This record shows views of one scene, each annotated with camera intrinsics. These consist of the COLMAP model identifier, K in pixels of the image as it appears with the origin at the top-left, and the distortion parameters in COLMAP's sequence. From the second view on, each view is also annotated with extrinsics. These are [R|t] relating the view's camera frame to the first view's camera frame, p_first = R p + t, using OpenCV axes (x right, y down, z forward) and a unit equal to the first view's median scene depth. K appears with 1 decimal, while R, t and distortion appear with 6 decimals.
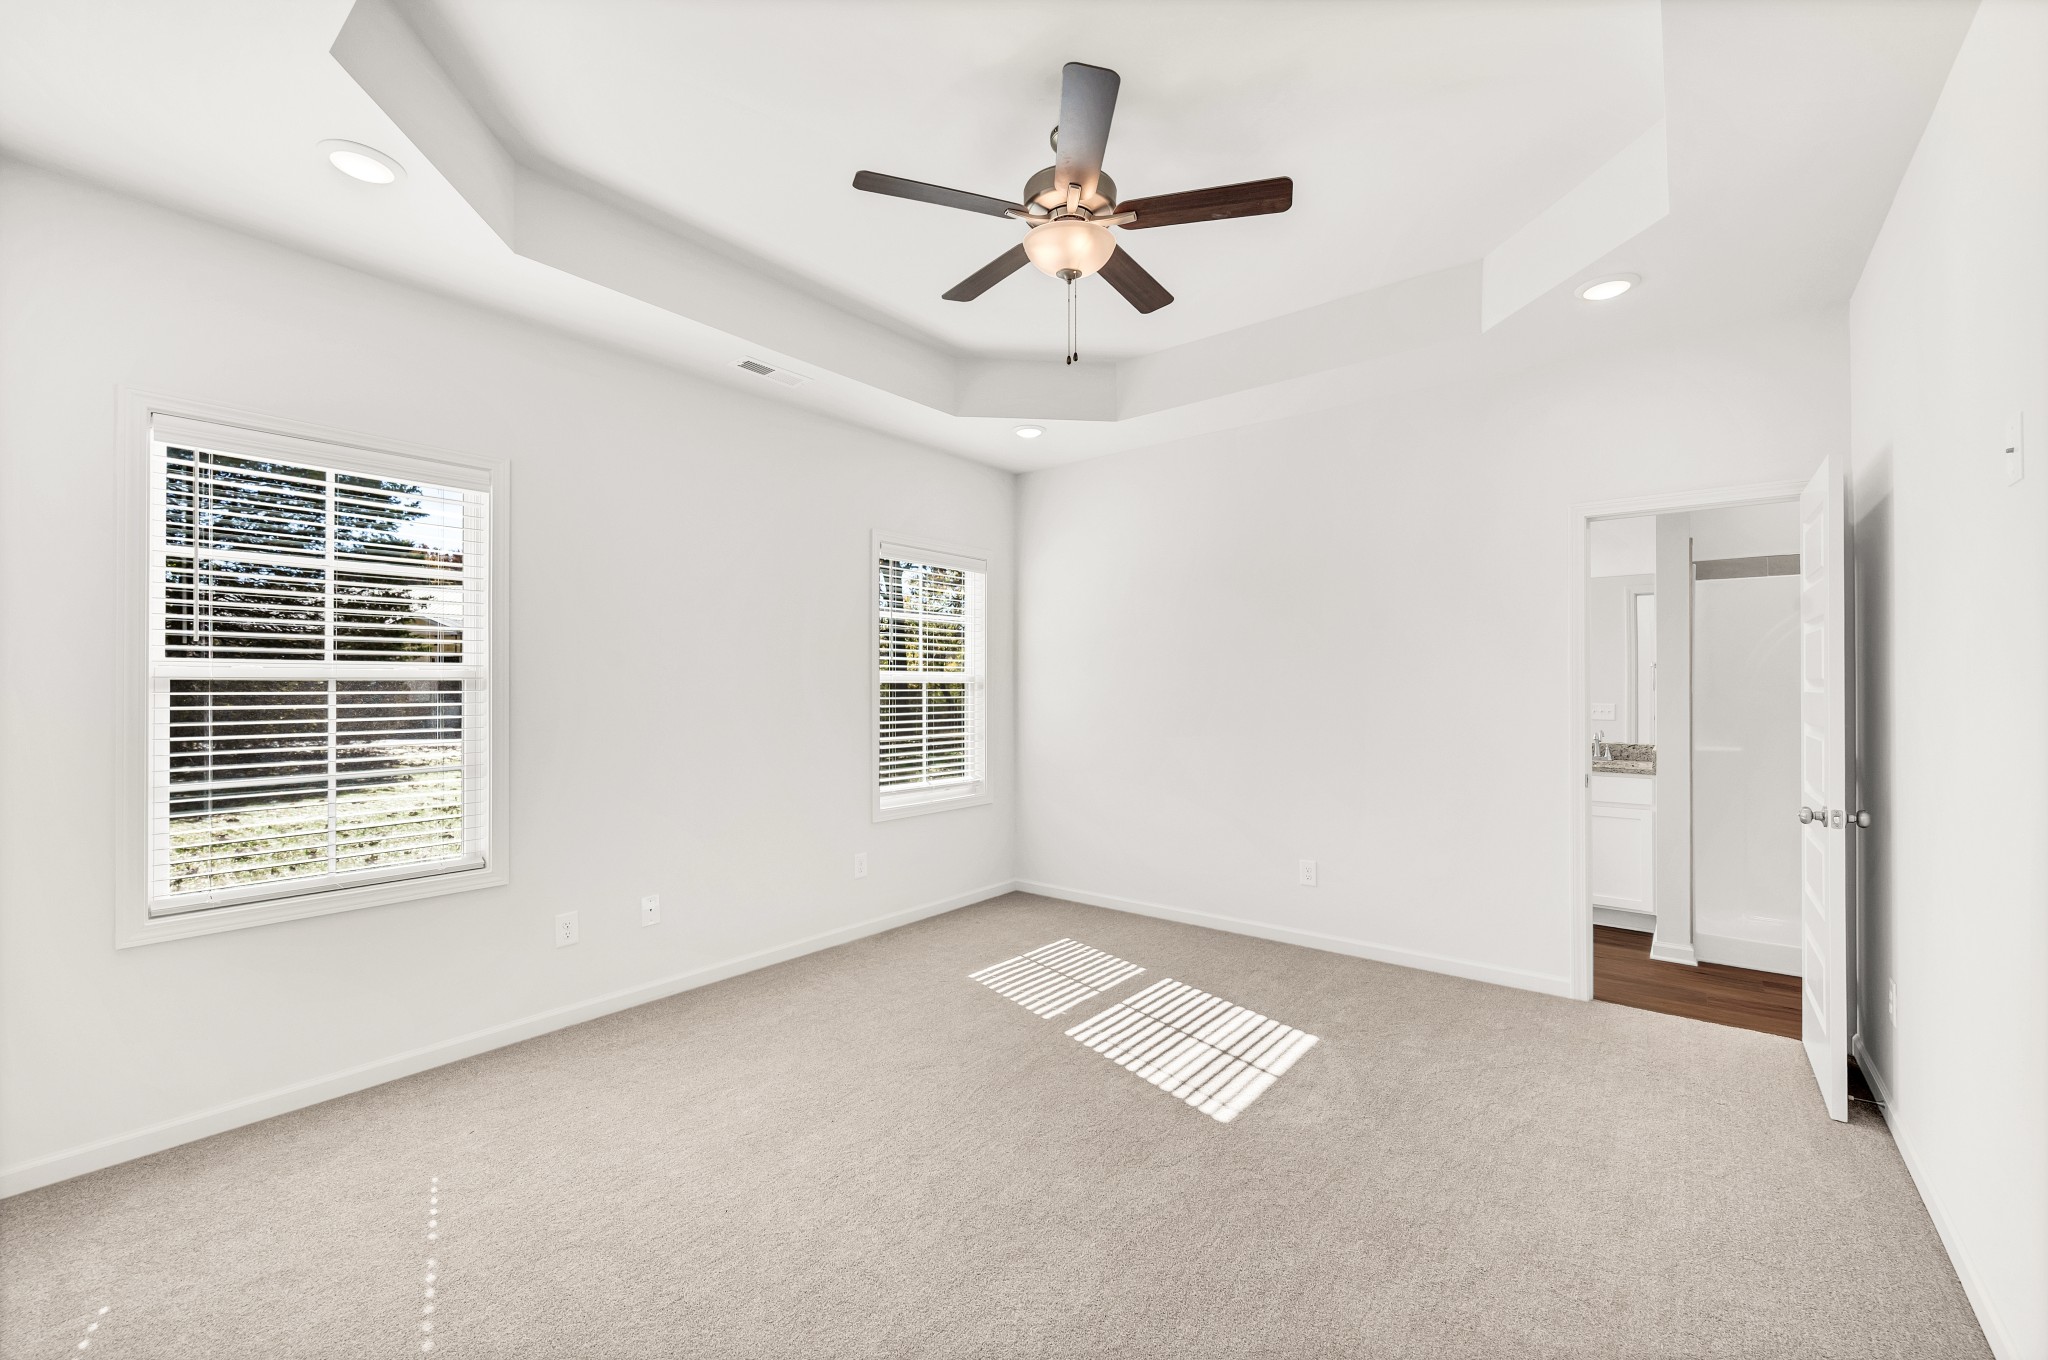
lens RADIAL K [[815.7, 0, 1021.1], [0, 815.7, 693.2], [0, 0, 1]] dist [-0.002963, -0.000192]
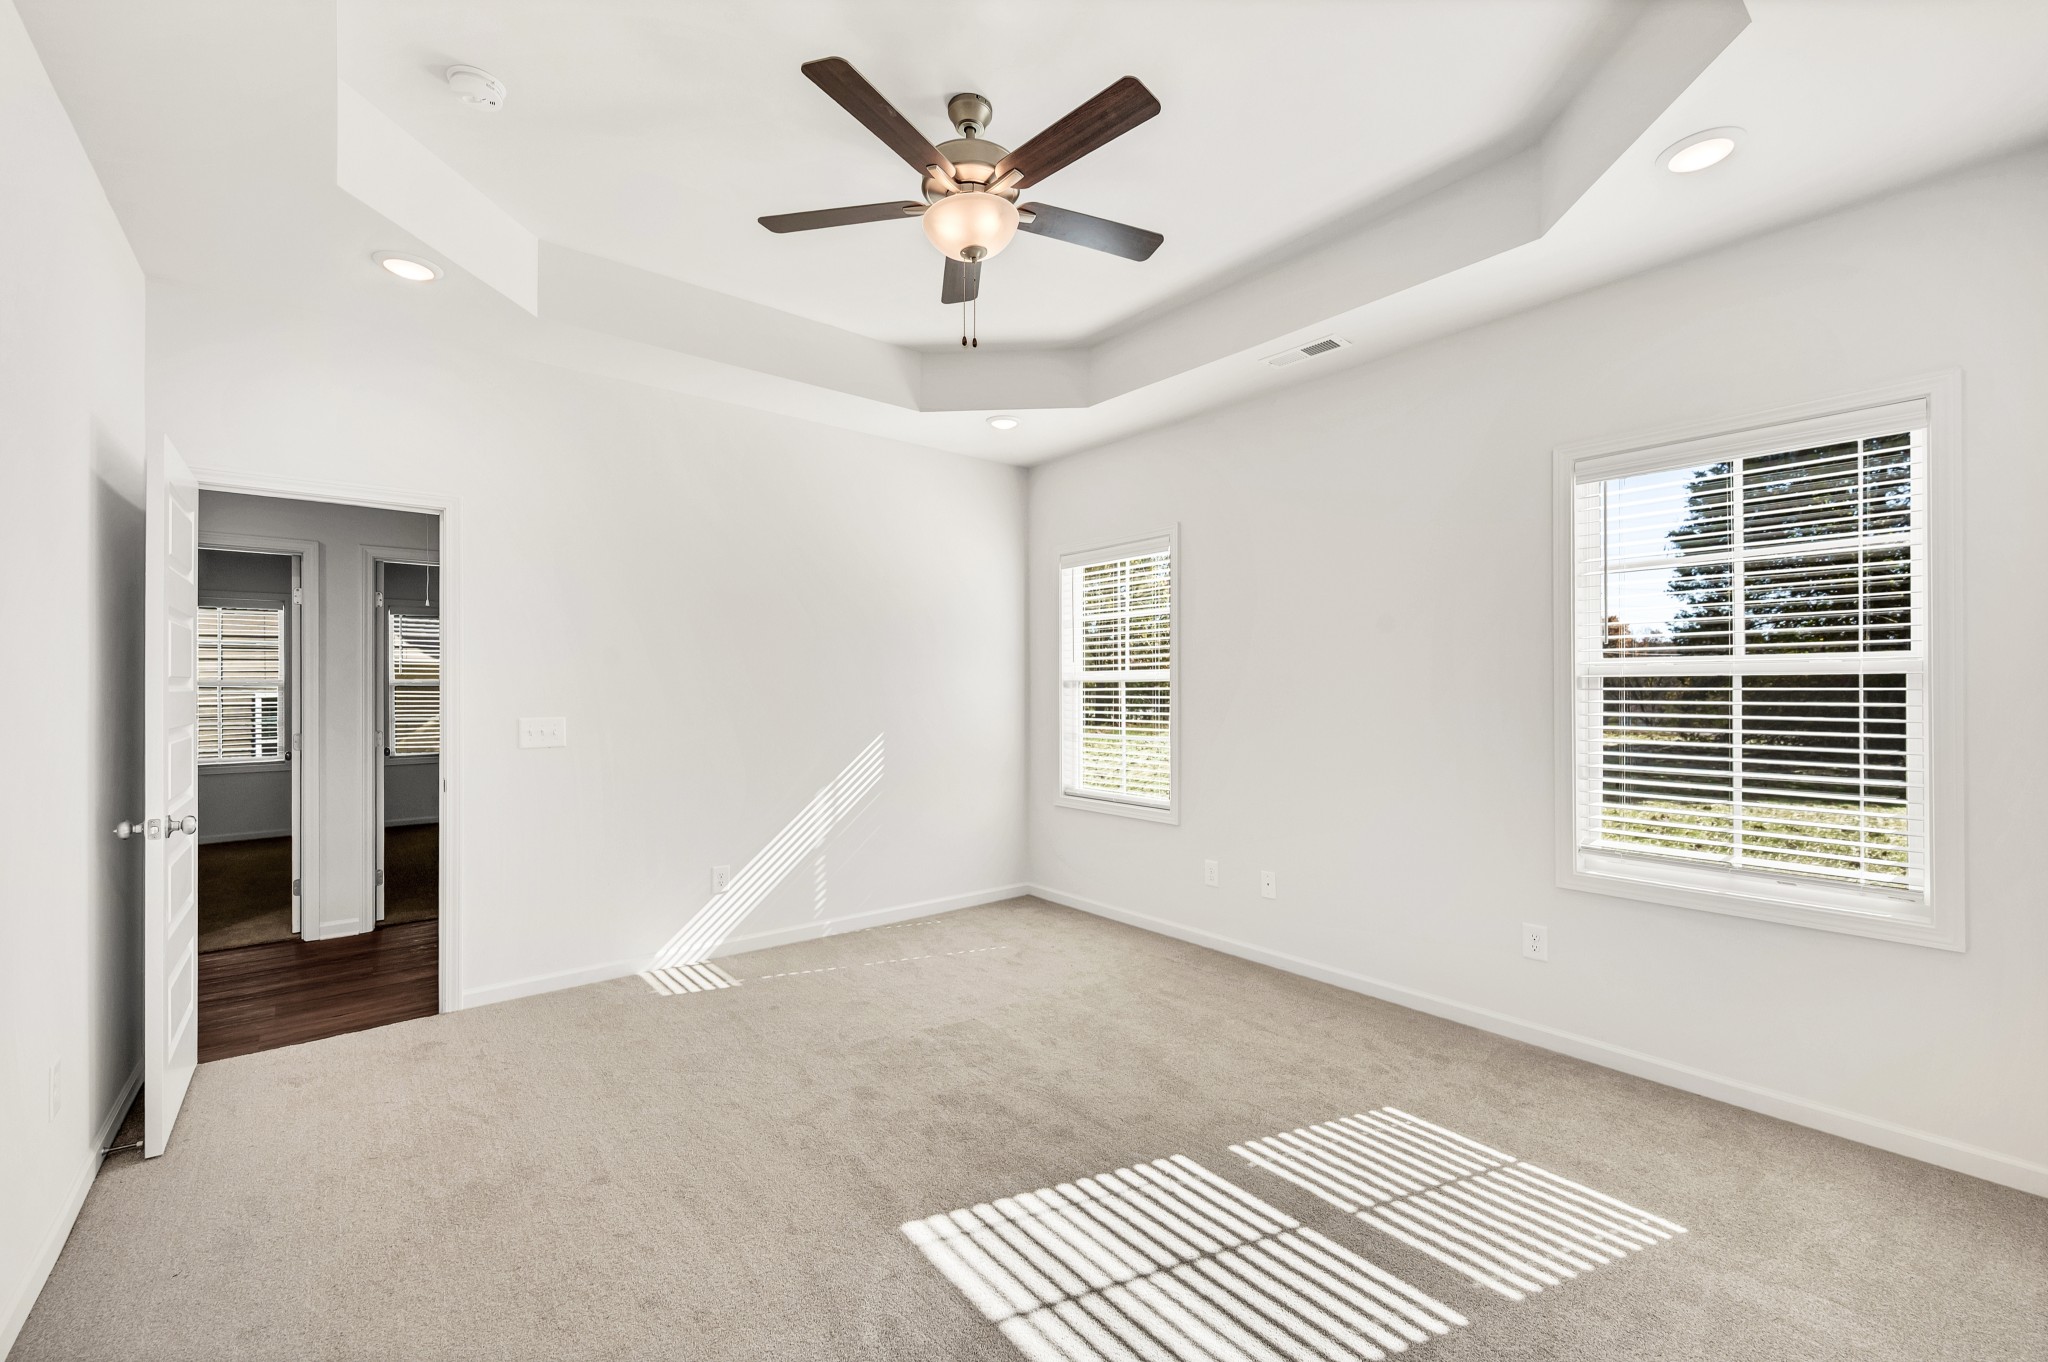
lens RADIAL K [[815.7, 0, 1021.9], [0, 815.7, 694.4], [0, 0, 1]] dist [-0.002963, -0.000192]
pose [[-0.191527, 0.010599, -0.981430, 0.681108], [-0.002356, 0.999934, 0.011258, -0.006282], [0.981485, 0.004468, -0.191489, 0.851797]]
